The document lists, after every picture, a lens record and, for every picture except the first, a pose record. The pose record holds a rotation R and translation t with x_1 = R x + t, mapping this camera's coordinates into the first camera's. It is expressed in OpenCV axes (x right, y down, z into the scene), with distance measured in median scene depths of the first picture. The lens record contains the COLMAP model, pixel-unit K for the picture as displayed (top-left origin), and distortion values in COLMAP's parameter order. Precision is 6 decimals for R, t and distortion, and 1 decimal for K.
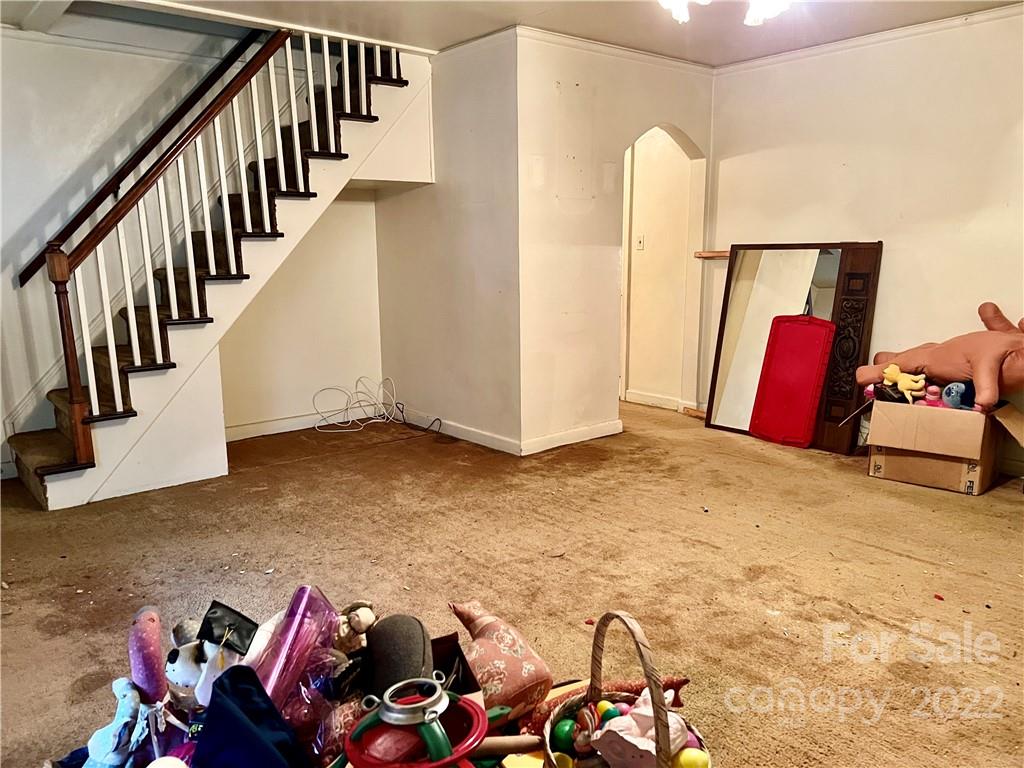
lens RADIAL K [[772.8, 0, 512.0], [0, 772.8, 388.3], [0, 0, 1]] dist [0.049916, -0.008047]
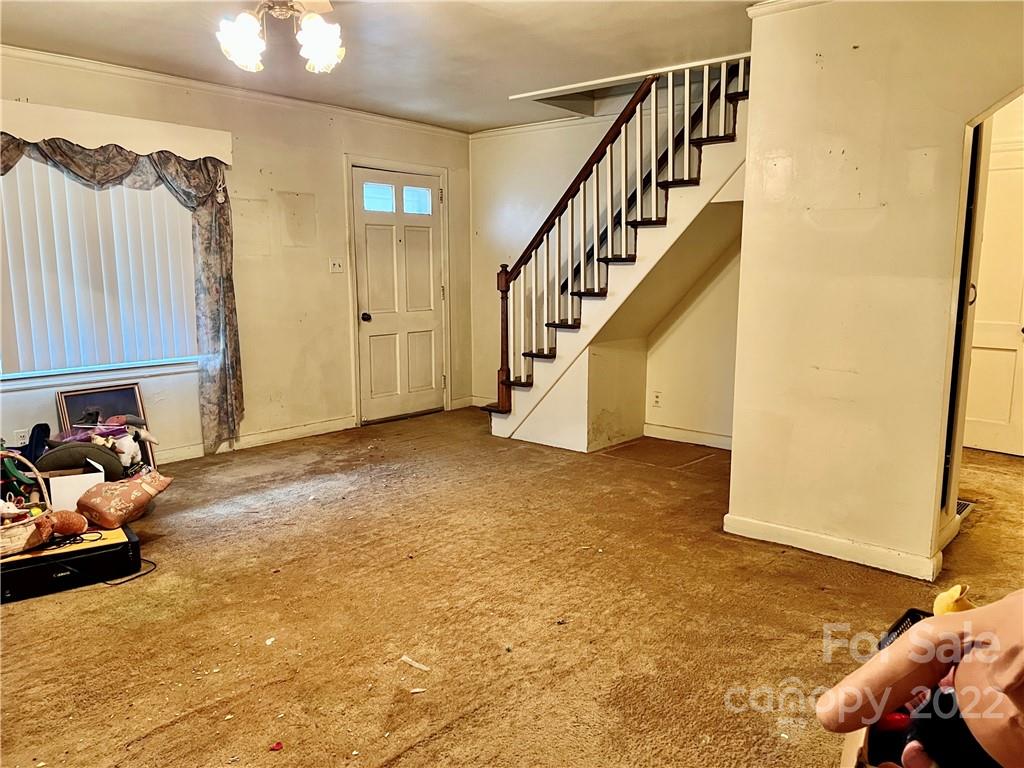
lens RADIAL K [[772.8, 0, 512.4], [0, 772.8, 382.1], [0, 0, 1]] dist [0.049916, -0.008047]
pose [[0.151815, 0.161117, -0.975189, 0.817601], [-0.185259, 0.973778, 0.132044, -0.142636], [0.970892, 0.160617, 0.177682, 0.672053]]
